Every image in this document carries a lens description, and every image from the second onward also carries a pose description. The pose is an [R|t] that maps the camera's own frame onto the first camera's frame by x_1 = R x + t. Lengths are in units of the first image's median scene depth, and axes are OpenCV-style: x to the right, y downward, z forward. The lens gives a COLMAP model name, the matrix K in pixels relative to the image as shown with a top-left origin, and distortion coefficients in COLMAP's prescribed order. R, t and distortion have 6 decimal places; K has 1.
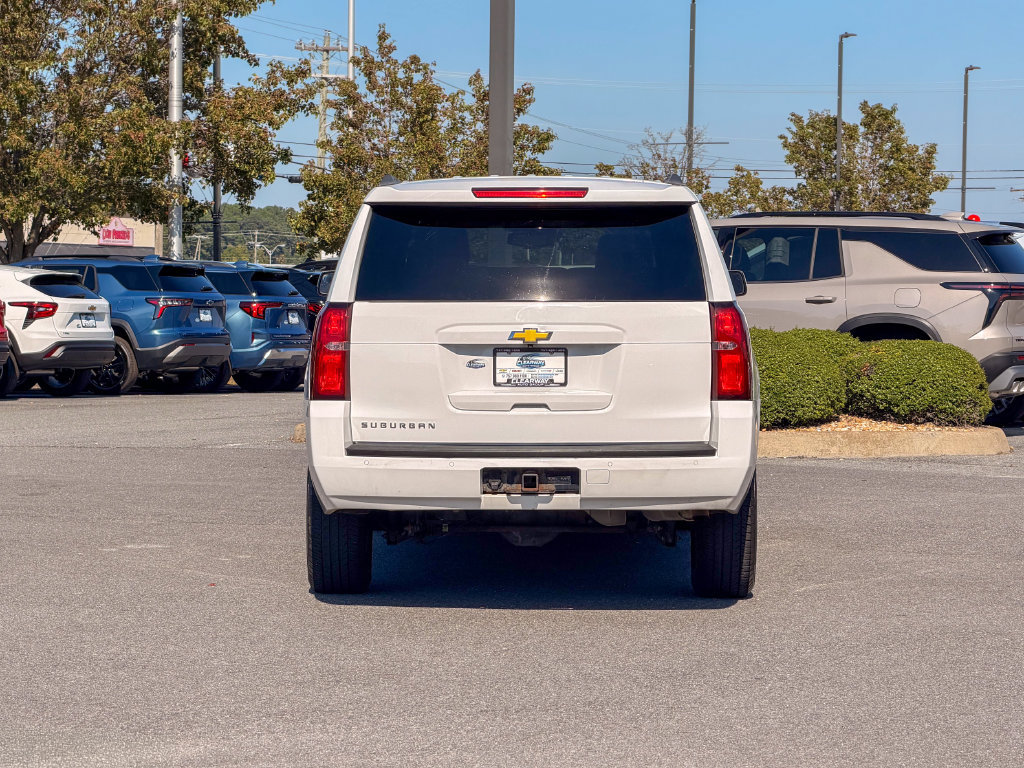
lens RADIAL K [[3591.3, 0, 512.0], [0, 3591.3, 384.0], [0, 0, 1]] dist [0.216216, 0.127005]
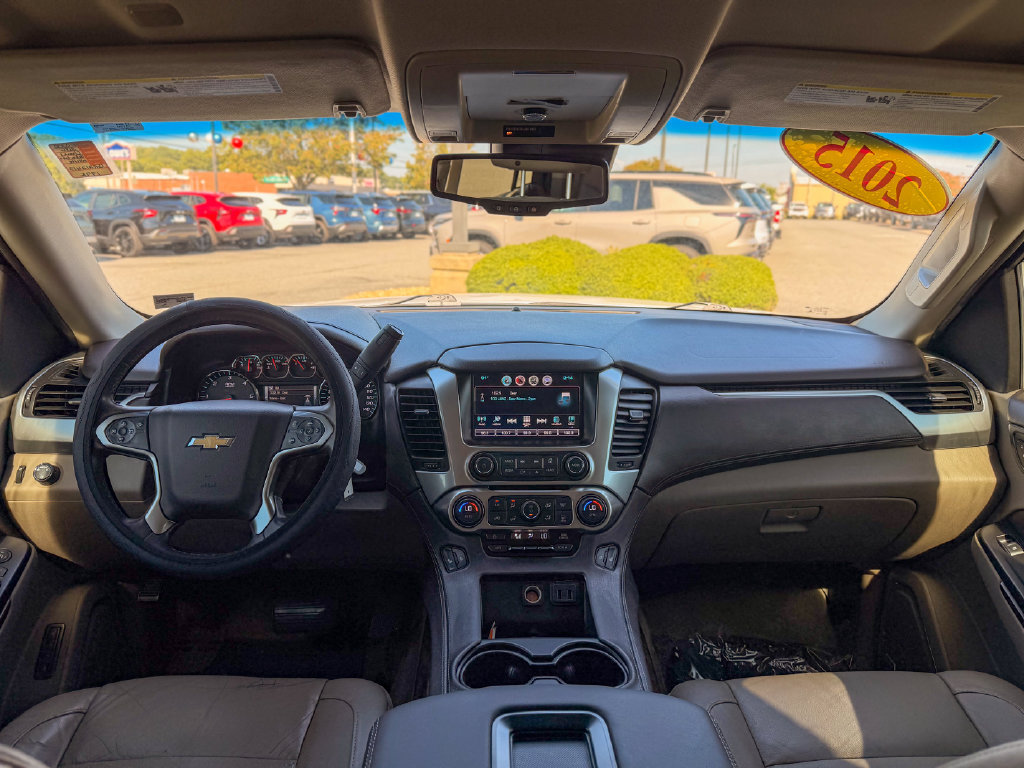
lens RADIAL K [[732.9, 0, 512.0], [0, 732.9, 384.0], [0, 0, 1]] dist [0.044333, -0.065110]
pose [[0.998129, -0.004831, 0.060956, -0.007984], [-0.008824, 0.975061, 0.221763, -0.045518], [-0.060507, -0.221886, 0.973193, 1.129986]]
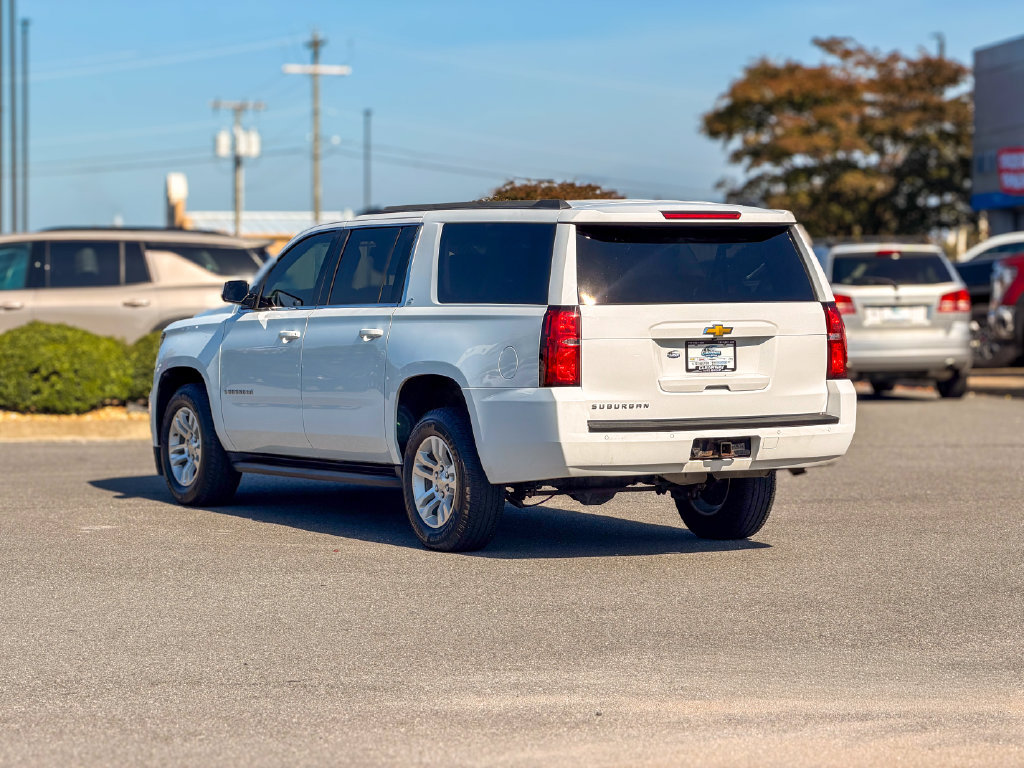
lens RADIAL K [[3263.3, 0, 540.0], [0, 3263.3, 384.0], [0, 0, 1]] dist [0.112469, 1.063877]
pose [[0.860333, -0.023628, 0.509185, -0.615996], [0.022903, 0.999708, 0.007692, -0.005139], [-0.509218, 0.005044, 0.860623, 0.062883]]
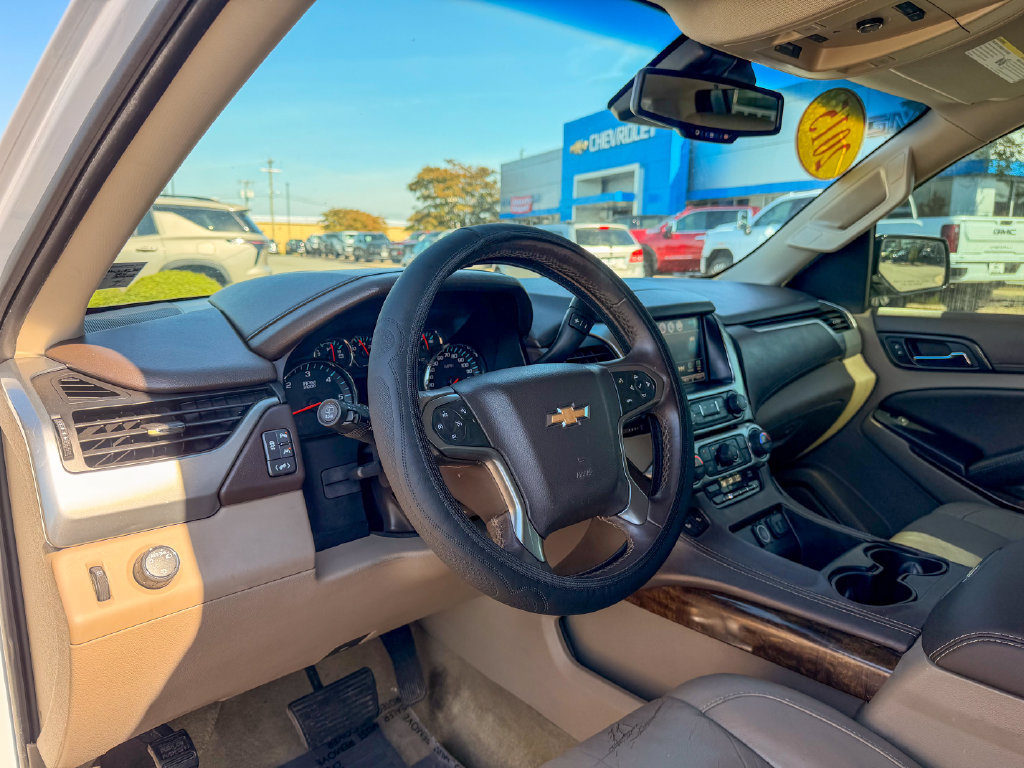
lens RADIAL K [[732.9, 0, 512.0], [0, 732.9, 384.0], [0, 0, 1]] dist [0.044333, -0.065110]
pose [[0.713930, -0.122199, 0.689471, -0.068098], [0.003423, 0.985252, 0.171077, -0.035003], [-0.700208, -0.119777, 0.703819, 1.165238]]
